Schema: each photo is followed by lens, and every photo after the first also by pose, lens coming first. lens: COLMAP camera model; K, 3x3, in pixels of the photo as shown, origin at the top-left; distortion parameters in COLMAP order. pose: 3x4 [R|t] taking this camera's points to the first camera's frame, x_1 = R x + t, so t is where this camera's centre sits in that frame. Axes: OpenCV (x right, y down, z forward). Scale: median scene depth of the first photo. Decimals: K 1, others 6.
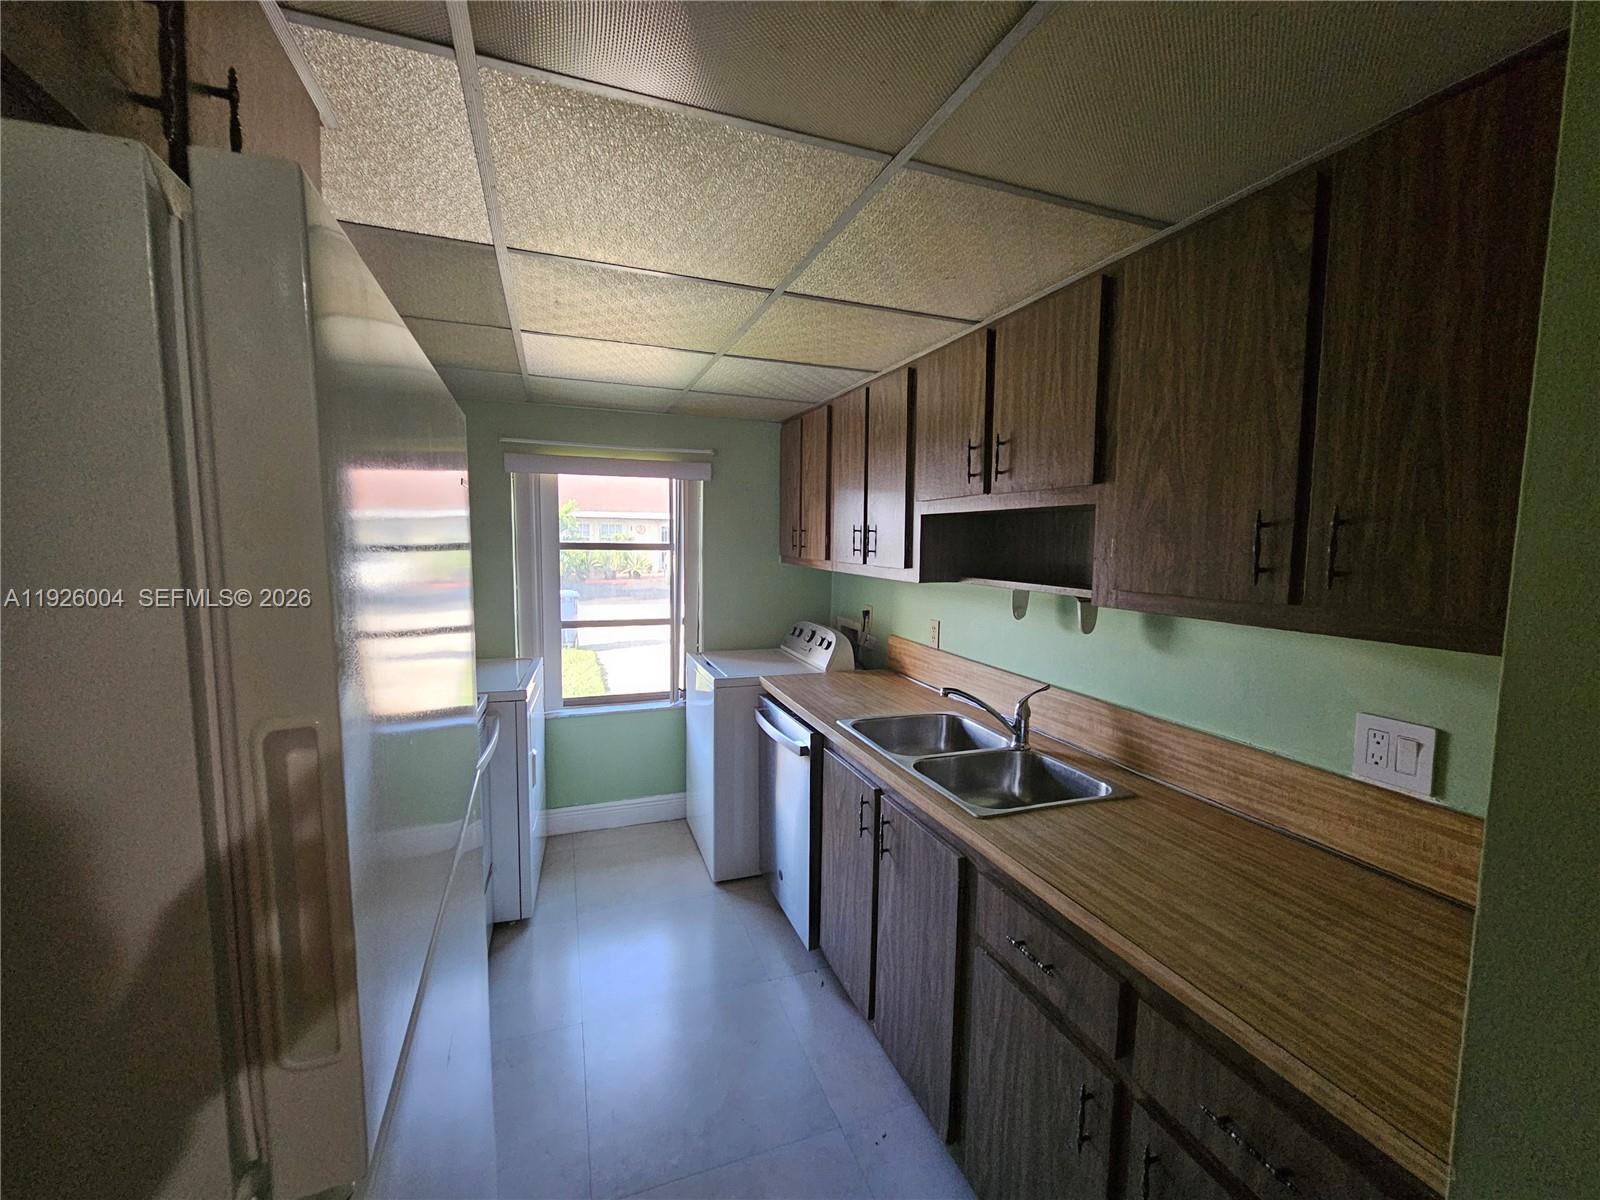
lens RADIAL K [[656.8, 0, 806.6], [0, 656.8, 594.1], [0, 0, 1]] dist [0.000344, -0.001060]
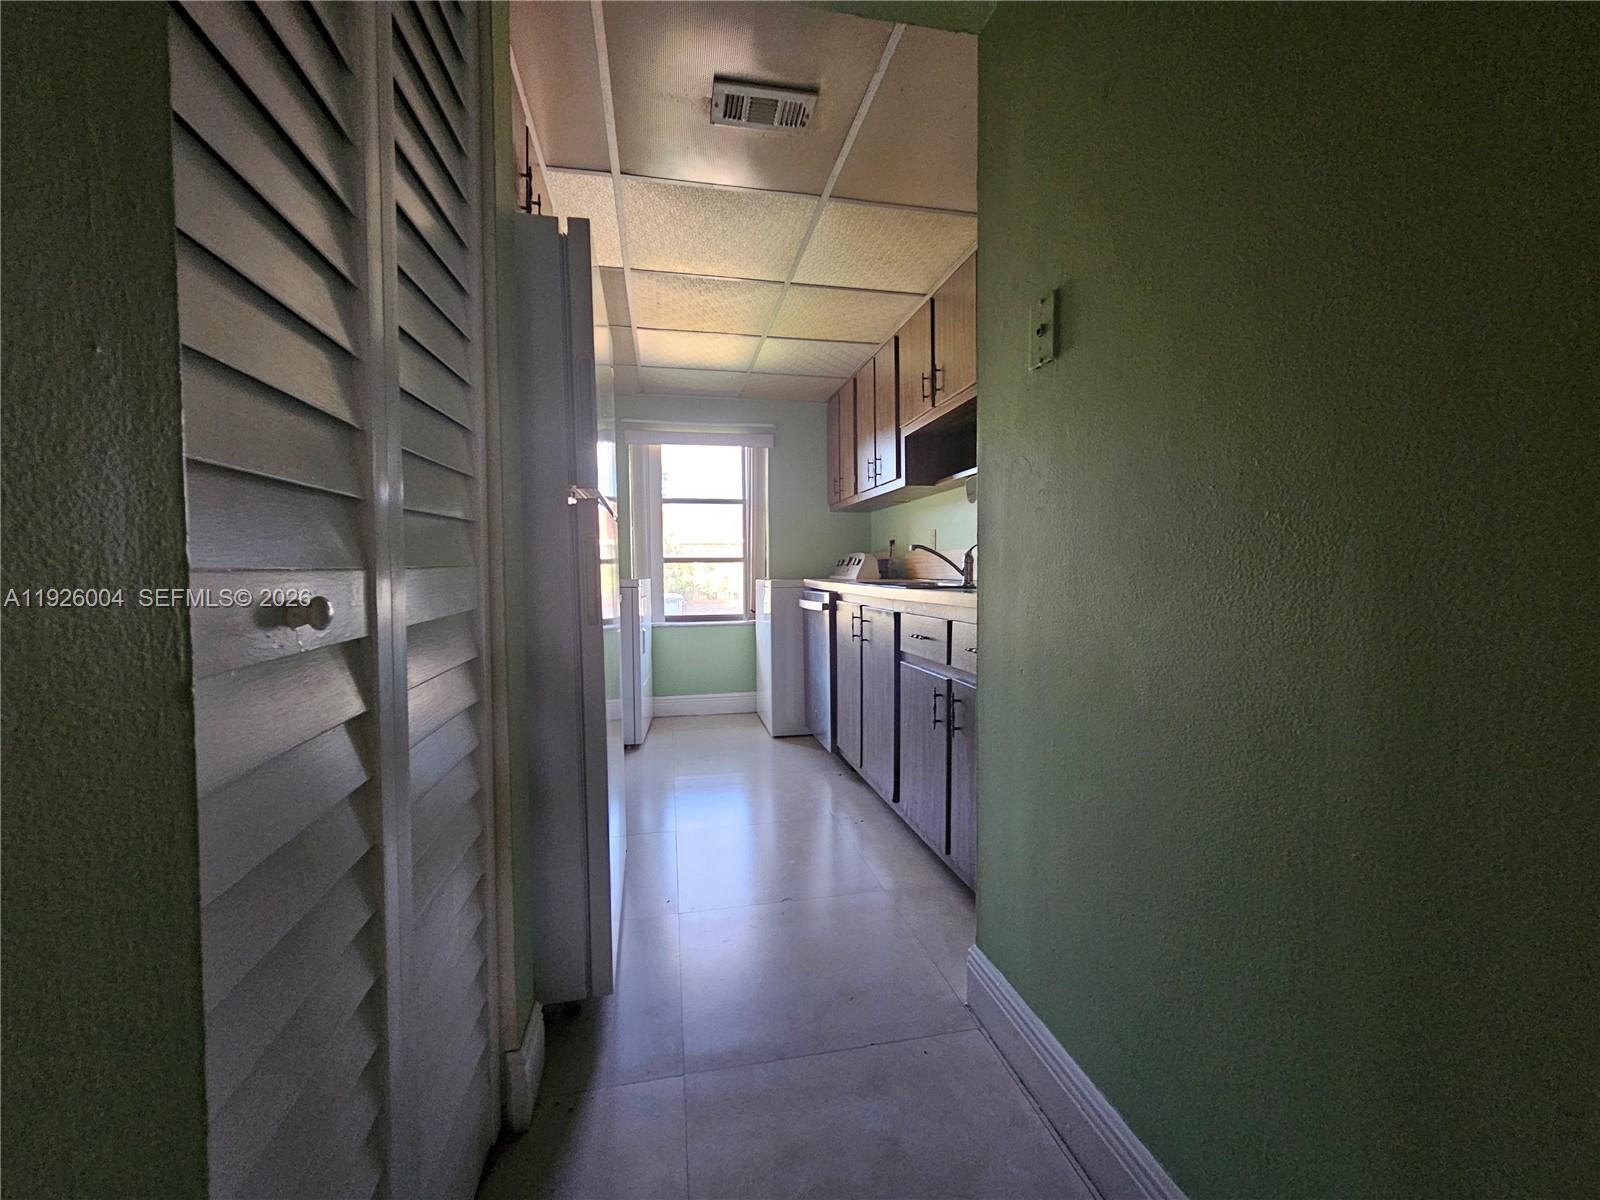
lens RADIAL K [[648.9, 0, 804.9], [0, 648.9, 597.6], [0, 0, 1]] dist [0.000536, -0.000143]
pose [[0.988523, -0.014804, -0.150346, 0.144615], [0.008886, 0.999162, -0.039956, 0.240697], [0.150812, 0.038161, 0.987826, -0.347524]]
